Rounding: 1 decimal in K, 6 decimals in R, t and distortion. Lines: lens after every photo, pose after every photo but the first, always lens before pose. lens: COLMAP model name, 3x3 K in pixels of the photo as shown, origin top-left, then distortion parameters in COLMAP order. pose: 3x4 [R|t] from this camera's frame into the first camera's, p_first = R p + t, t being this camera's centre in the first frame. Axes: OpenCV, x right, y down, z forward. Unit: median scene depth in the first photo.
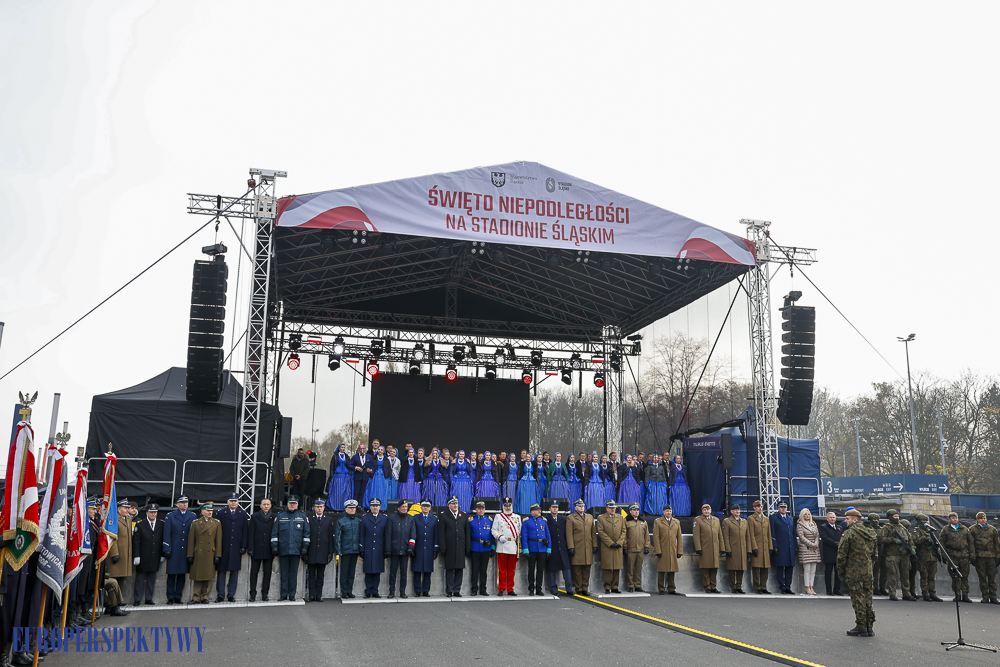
lens RADIAL K [[890.6, 0, 500.0], [0, 890.6, 333.5], [0, 0, 1]] dist [-0.005712, -0.000683]
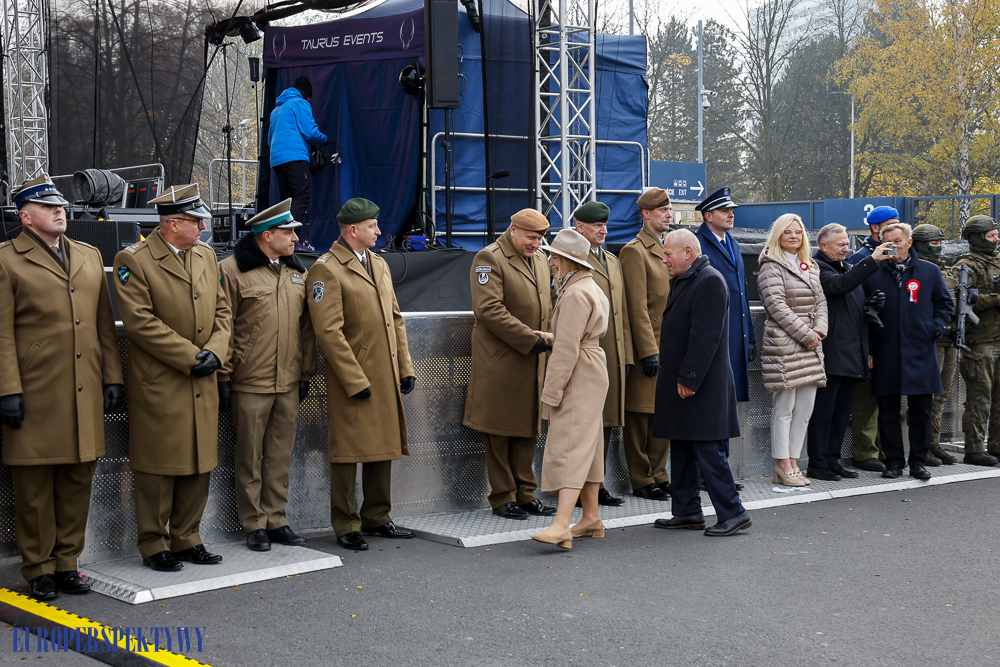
lens RADIAL K [[1582.0, 0, 499.3], [0, 1582.0, 333.7], [0, 0, 1]] dist [0.256764, 0.011732]
pose [[0.896225, -0.044807, 0.441331, 0.011391], [-0.065142, 0.970806, 0.230850, 0.104436], [-0.438791, -0.235643, 0.867142, 0.499473]]
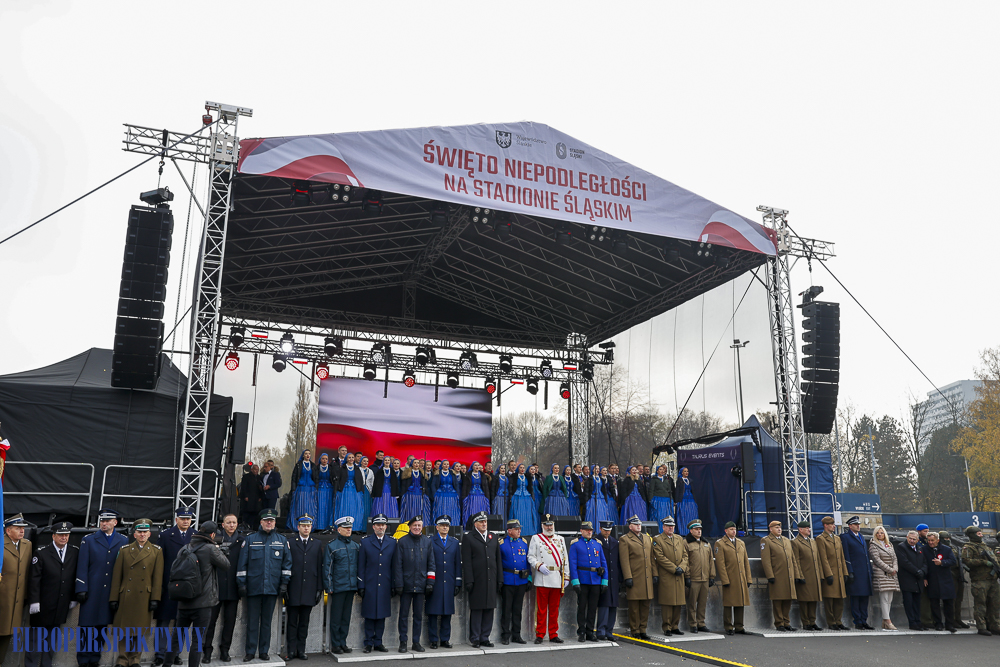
lens RADIAL K [[809.5, 0, 500.0], [0, 809.5, 333.5], [0, 0, 1]] dist [-0.051011, 0.079600]
pose [[0.991118, 0.026995, 0.130213, -0.105725], [-0.021012, 0.998669, -0.047100, 0.051637], [-0.131311, 0.043945, 0.990367, 0.253662]]
